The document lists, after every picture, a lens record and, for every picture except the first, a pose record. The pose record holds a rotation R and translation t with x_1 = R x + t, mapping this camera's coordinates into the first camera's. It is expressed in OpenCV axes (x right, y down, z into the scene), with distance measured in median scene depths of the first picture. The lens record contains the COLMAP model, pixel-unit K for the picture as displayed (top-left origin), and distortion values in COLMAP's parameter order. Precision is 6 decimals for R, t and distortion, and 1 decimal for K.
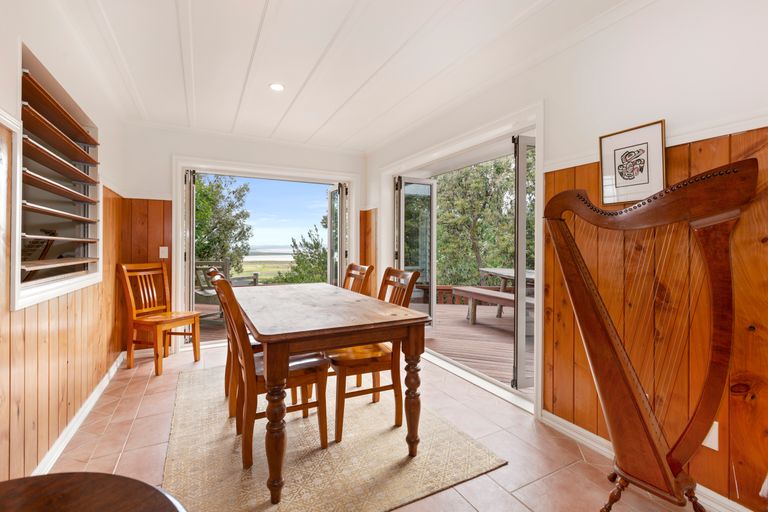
lens RADIAL K [[346.1, 0, 382.3], [0, 346.1, 250.6], [0, 0, 1]] dist [-0.001574, 0.000014]
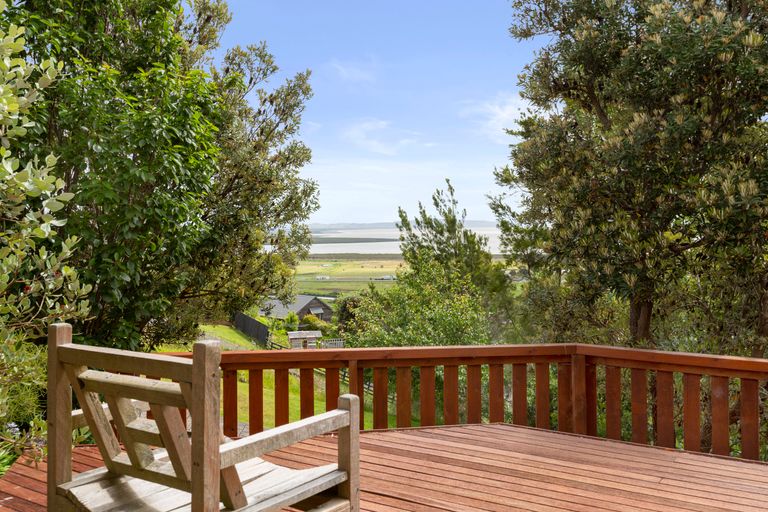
lens RADIAL K [[679.0, 0, 384.0], [0, 679.0, 256.0], [0, 0, 1]] dist [-0.004450, -0.001078]
pose [[0.965837, 0.011718, -0.258887, -0.405247], [-0.001396, 0.999198, 0.040020, -0.082228], [0.259148, -0.038292, 0.965078, 1.085667]]
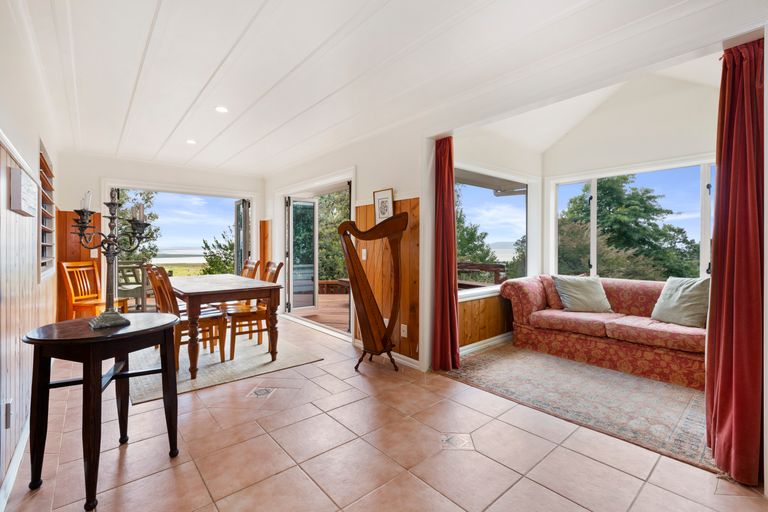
lens RADIAL K [[346.1, 0, 382.3], [0, 346.1, 250.6], [0, 0, 1]] dist [-0.001574, 0.000014]
pose [[0.976111, -0.005707, 0.217198, 0.132322], [0.006062, 0.999981, -0.000967, 0.003224], [-0.217189, 0.002261, 0.976127, -0.484063]]
